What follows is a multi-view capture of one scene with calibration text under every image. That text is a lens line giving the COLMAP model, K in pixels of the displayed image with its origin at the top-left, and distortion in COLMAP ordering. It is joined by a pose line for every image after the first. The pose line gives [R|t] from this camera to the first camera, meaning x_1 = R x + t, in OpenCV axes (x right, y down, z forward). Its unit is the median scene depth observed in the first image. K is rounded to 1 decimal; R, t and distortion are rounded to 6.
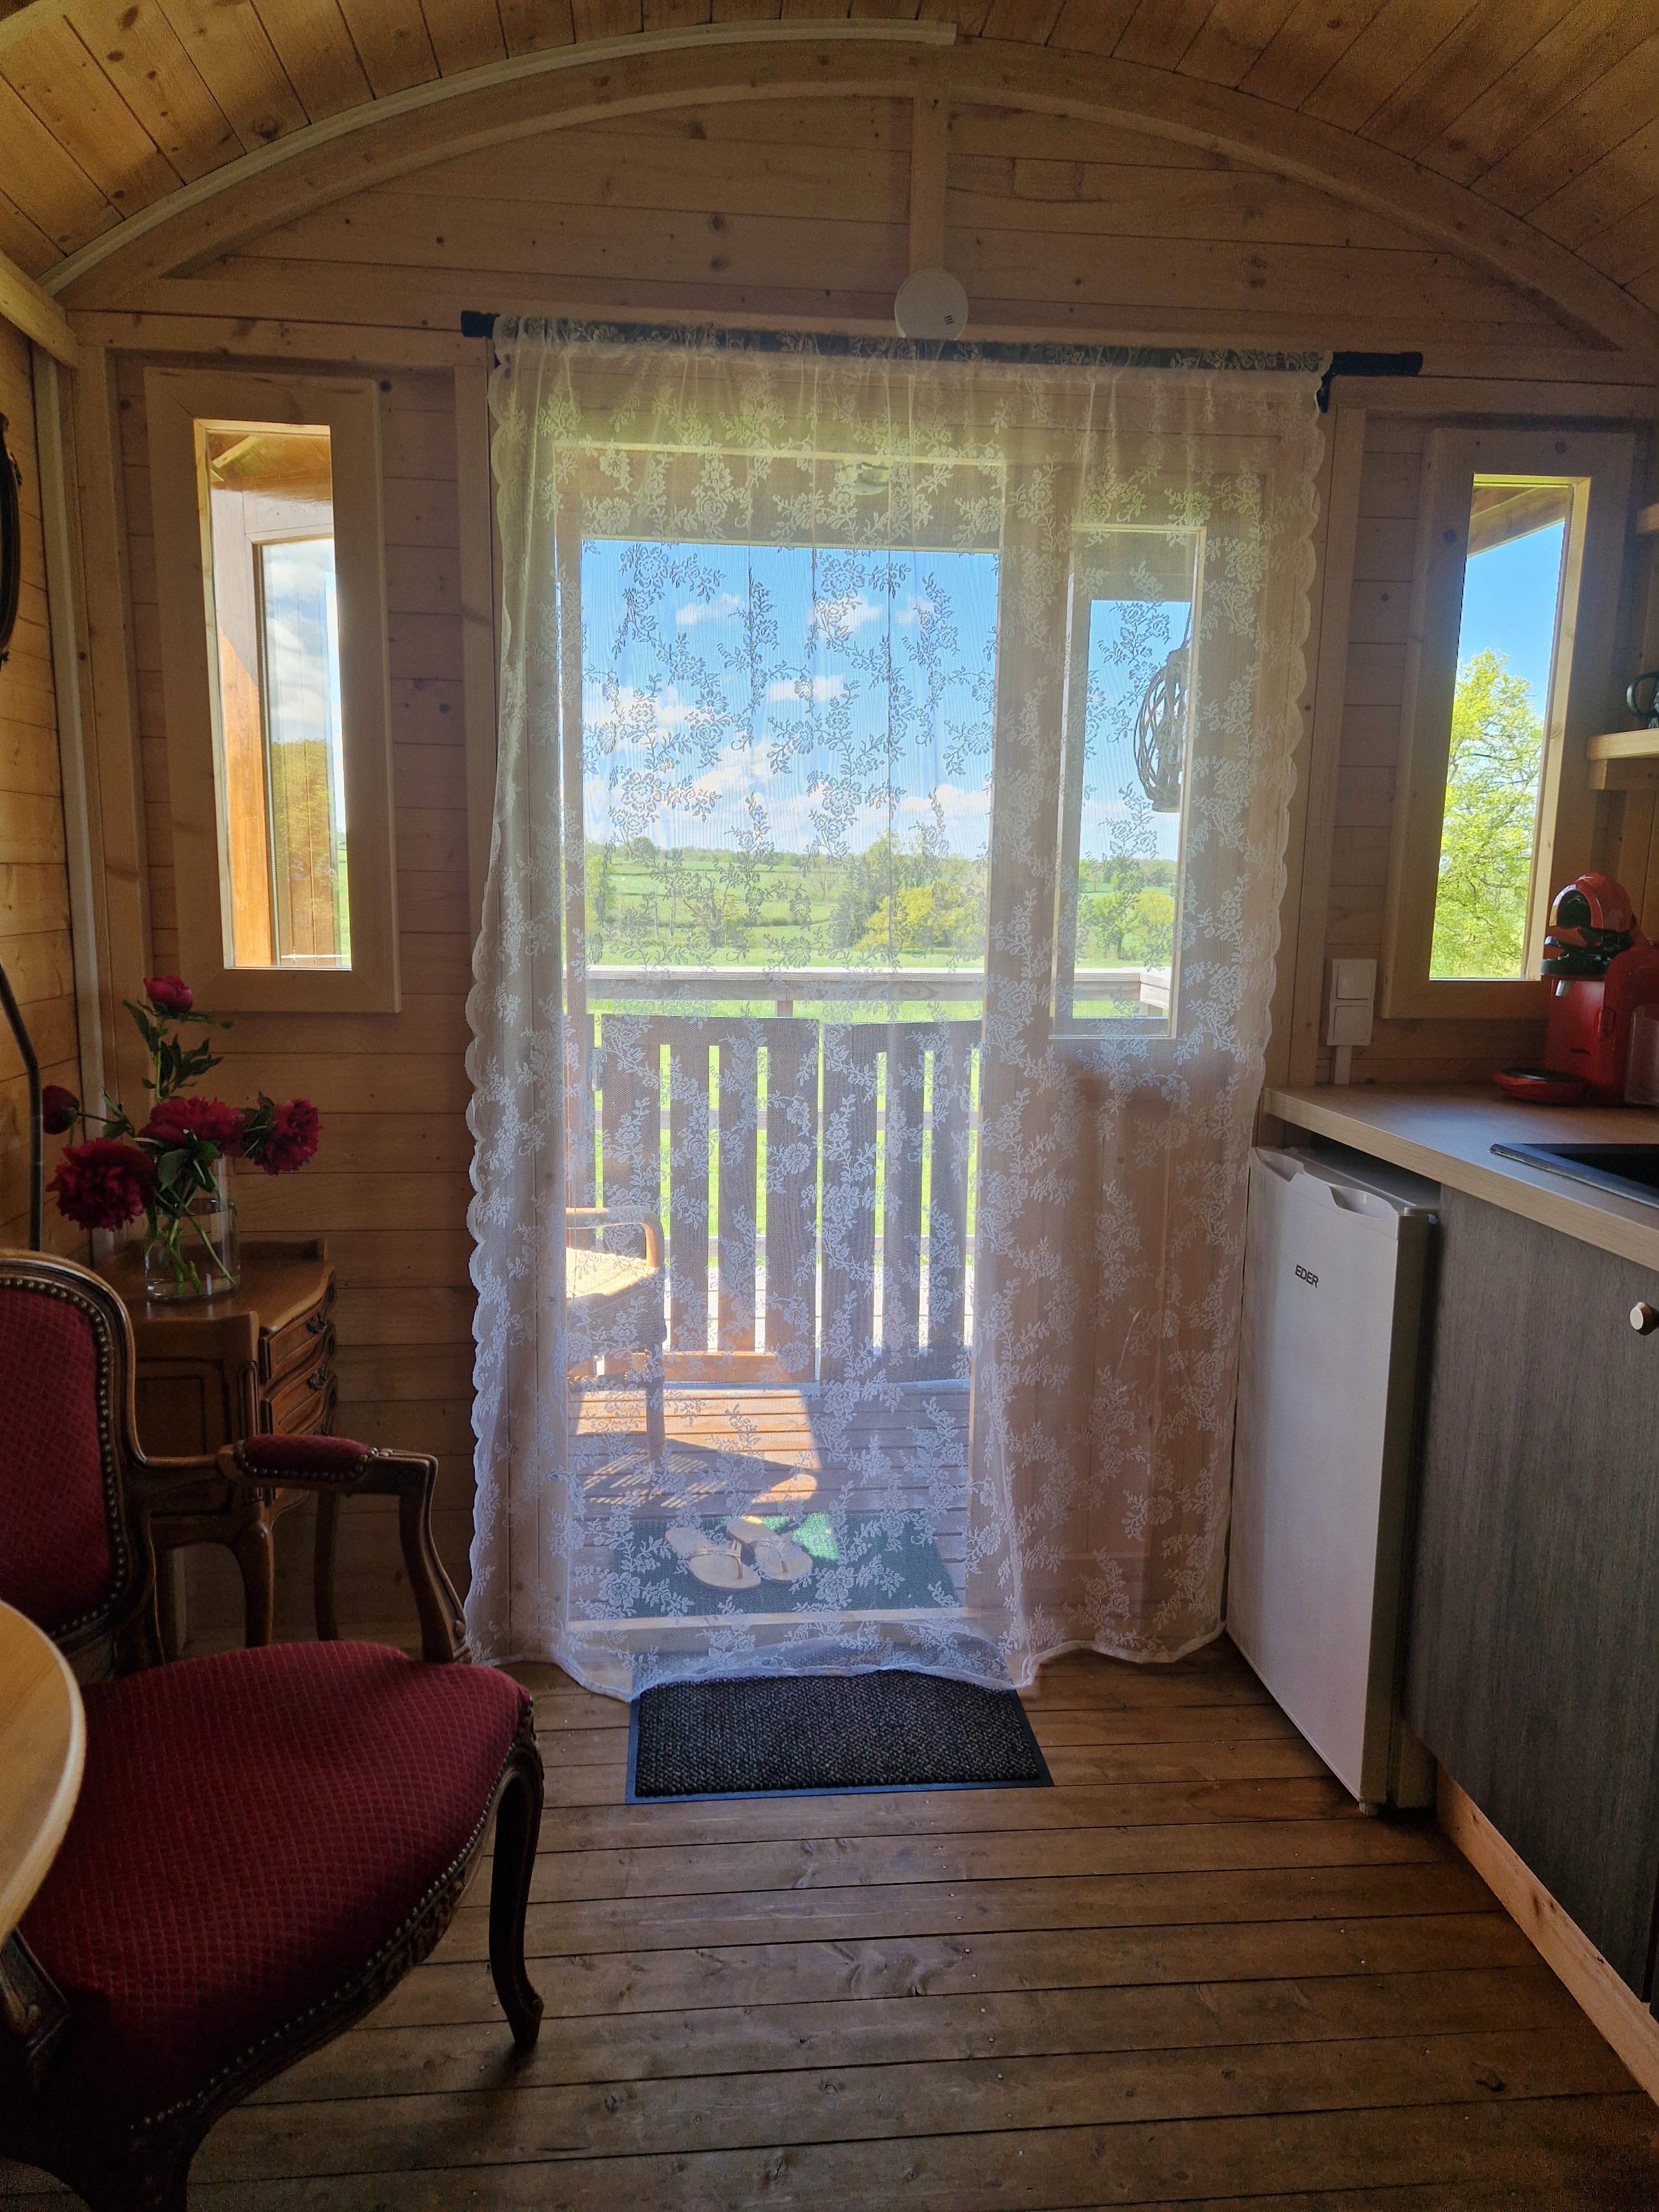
lens RADIAL K [[1478.0, 0, 819.6], [0, 1478.0, 1100.6], [0, 0, 1]] dist [0.063691, -0.042768]
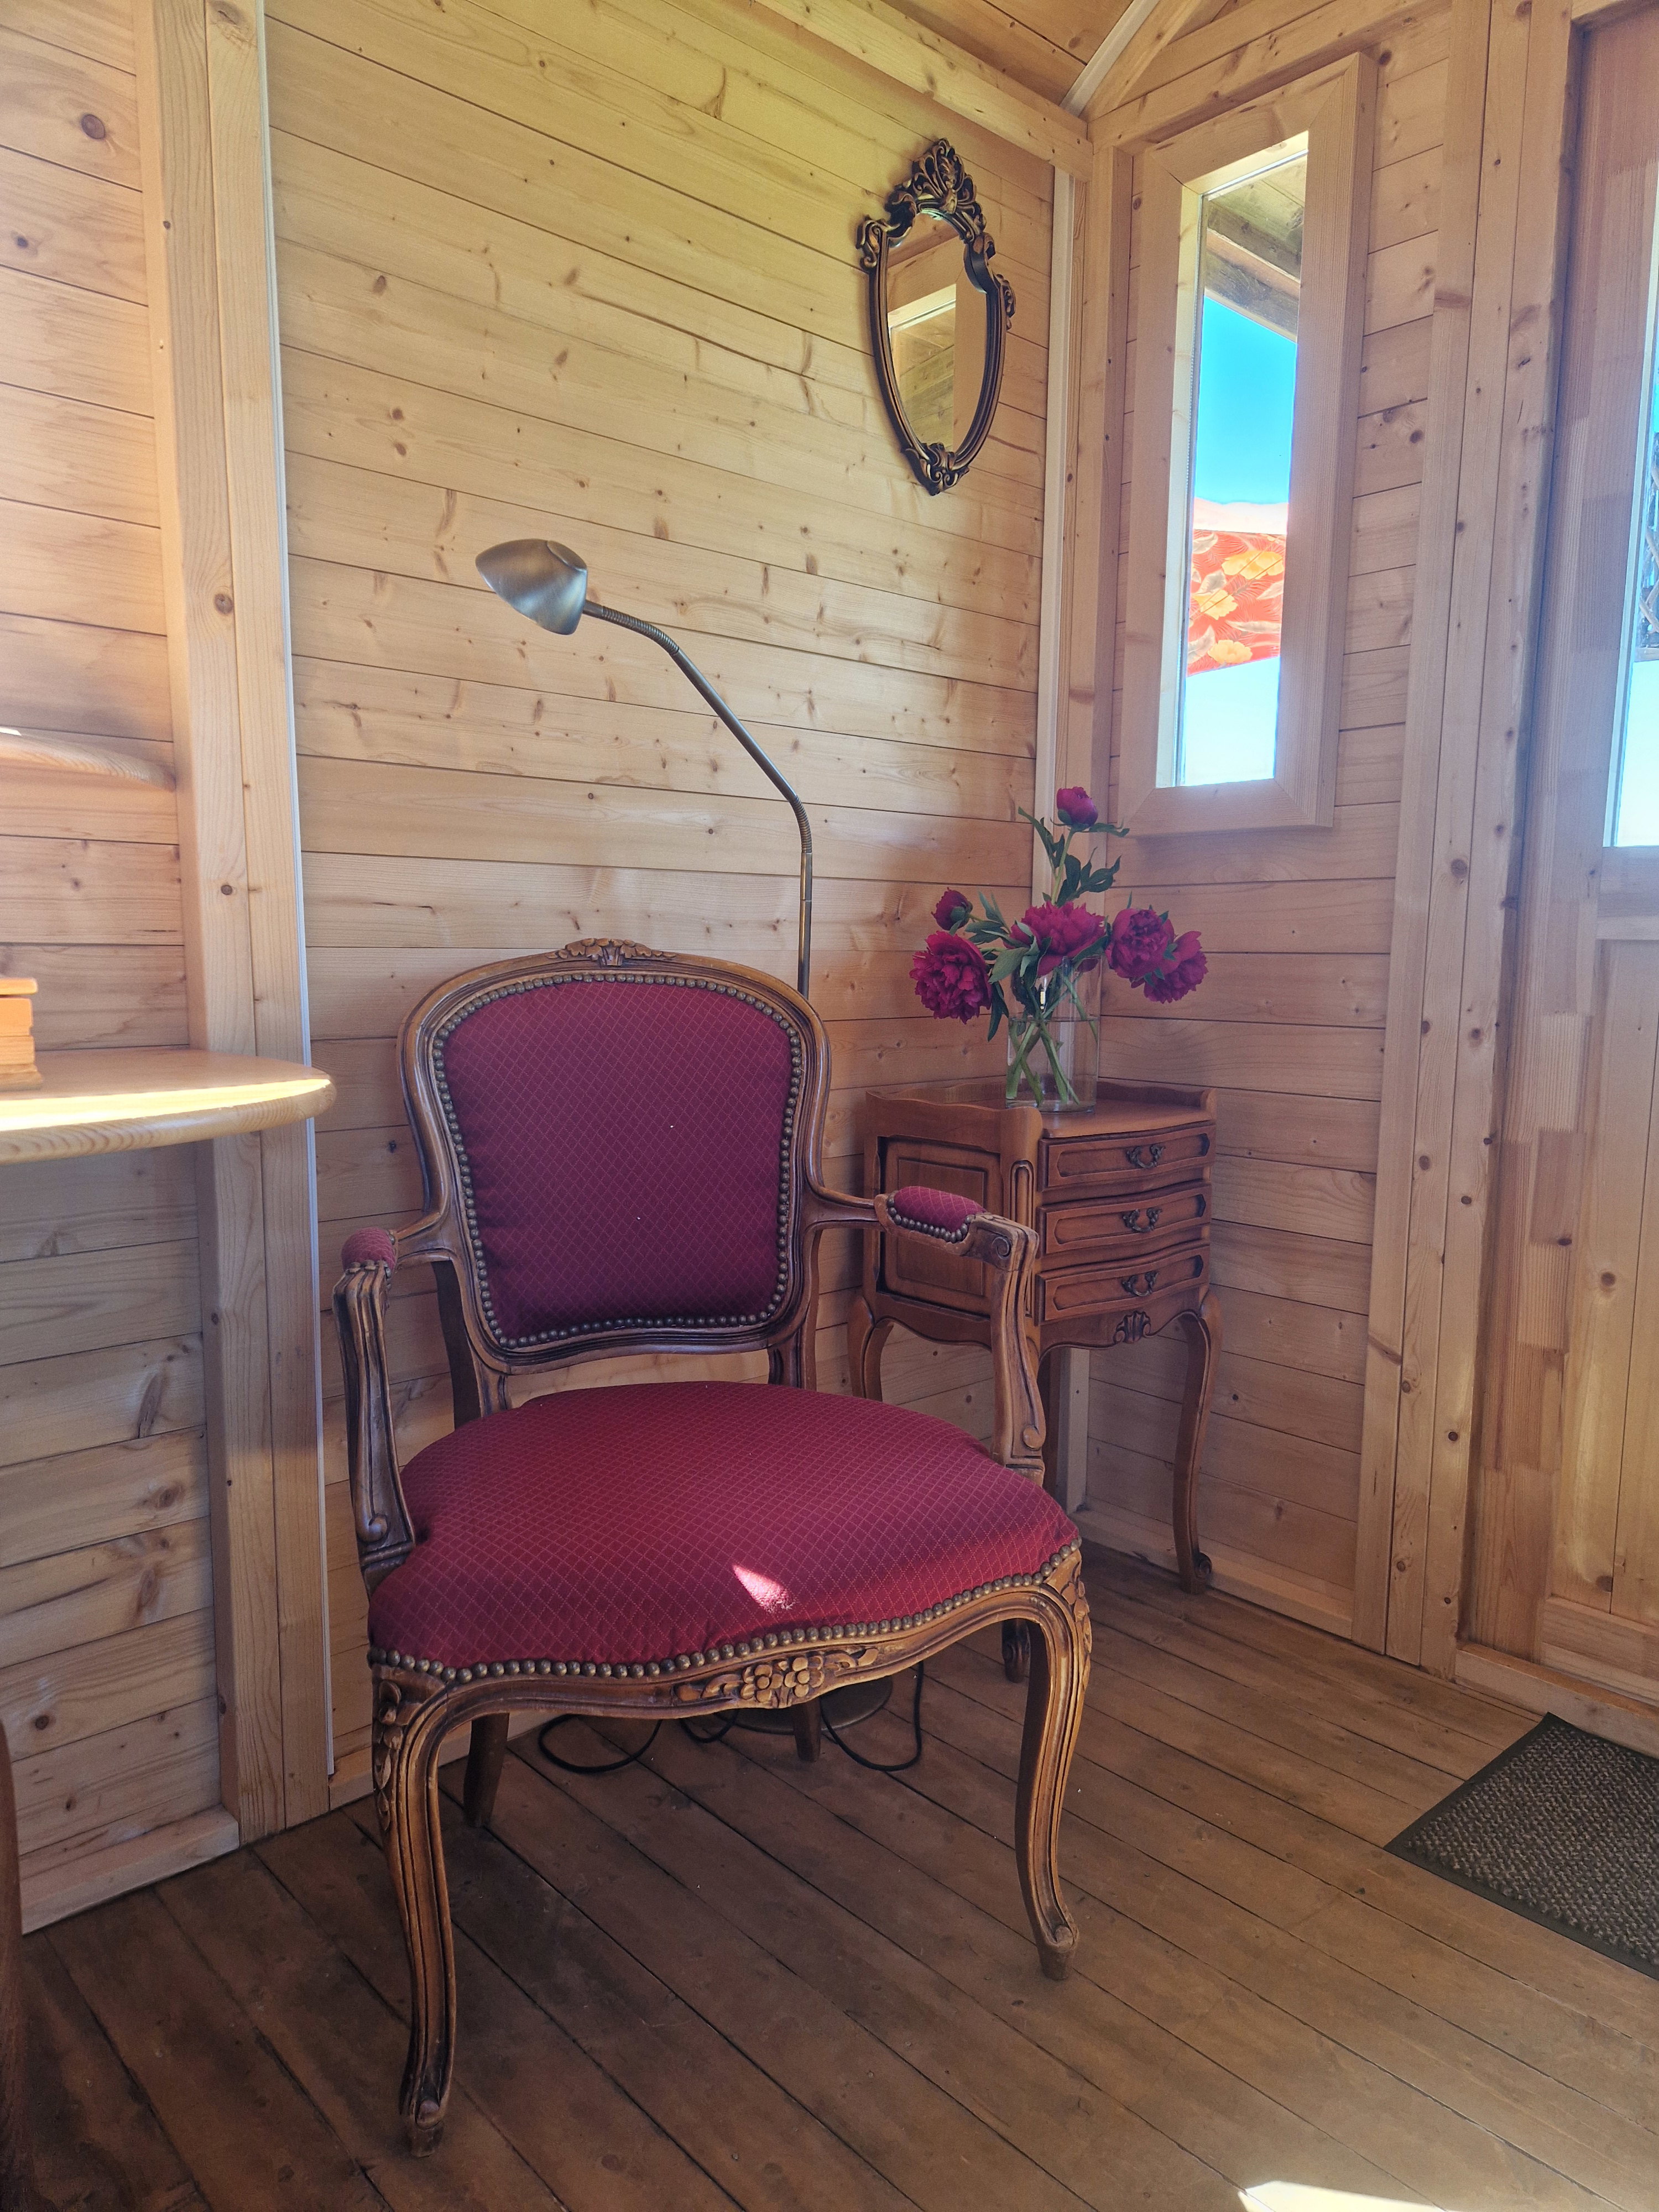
lens RADIAL K [[1478.0, 0, 824.3], [0, 1478.0, 1122.0], [0, 0, 1]] dist [0.063691, -0.042768]
pose [[0.599650, 0.102797, -0.793632, 0.259072], [-0.127744, 0.991295, 0.031879, 0.125301], [0.790001, 0.082265, 0.607562, 0.301326]]
